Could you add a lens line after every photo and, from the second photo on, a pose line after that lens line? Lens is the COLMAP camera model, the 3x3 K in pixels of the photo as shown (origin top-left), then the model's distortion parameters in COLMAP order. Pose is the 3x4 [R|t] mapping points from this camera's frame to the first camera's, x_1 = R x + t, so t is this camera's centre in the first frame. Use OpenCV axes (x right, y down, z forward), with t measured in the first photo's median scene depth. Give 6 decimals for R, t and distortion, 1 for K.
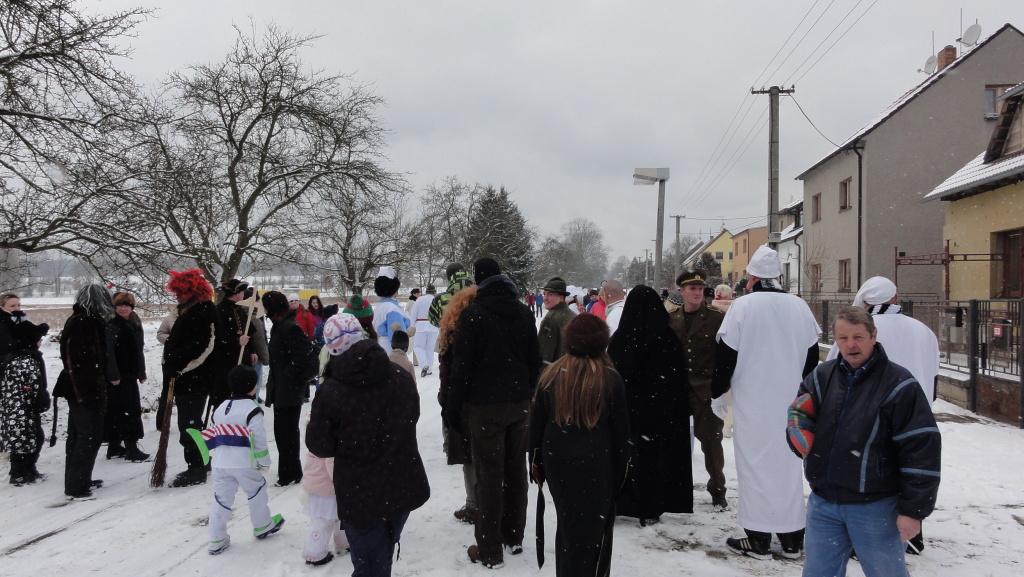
lens RADIAL K [[705.5, 0, 513.3], [0, 705.5, 293.9], [0, 0, 1]] dist [-0.007460, 0.002817]
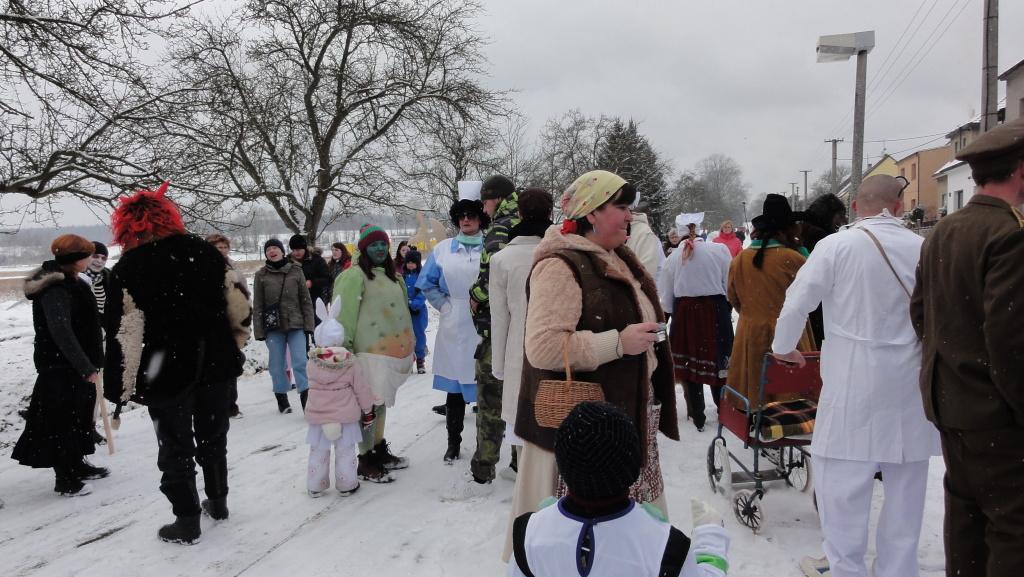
lens RADIAL K [[705.5, 0, 513.3], [0, 705.5, 293.9], [0, 0, 1]] dist [-0.007460, 0.002817]
pose [[0.982126, -0.022930, -0.186824, 0.000633], [0.037029, 0.996693, 0.072329, 0.005113], [0.184547, -0.077954, 0.979727, 0.115411]]
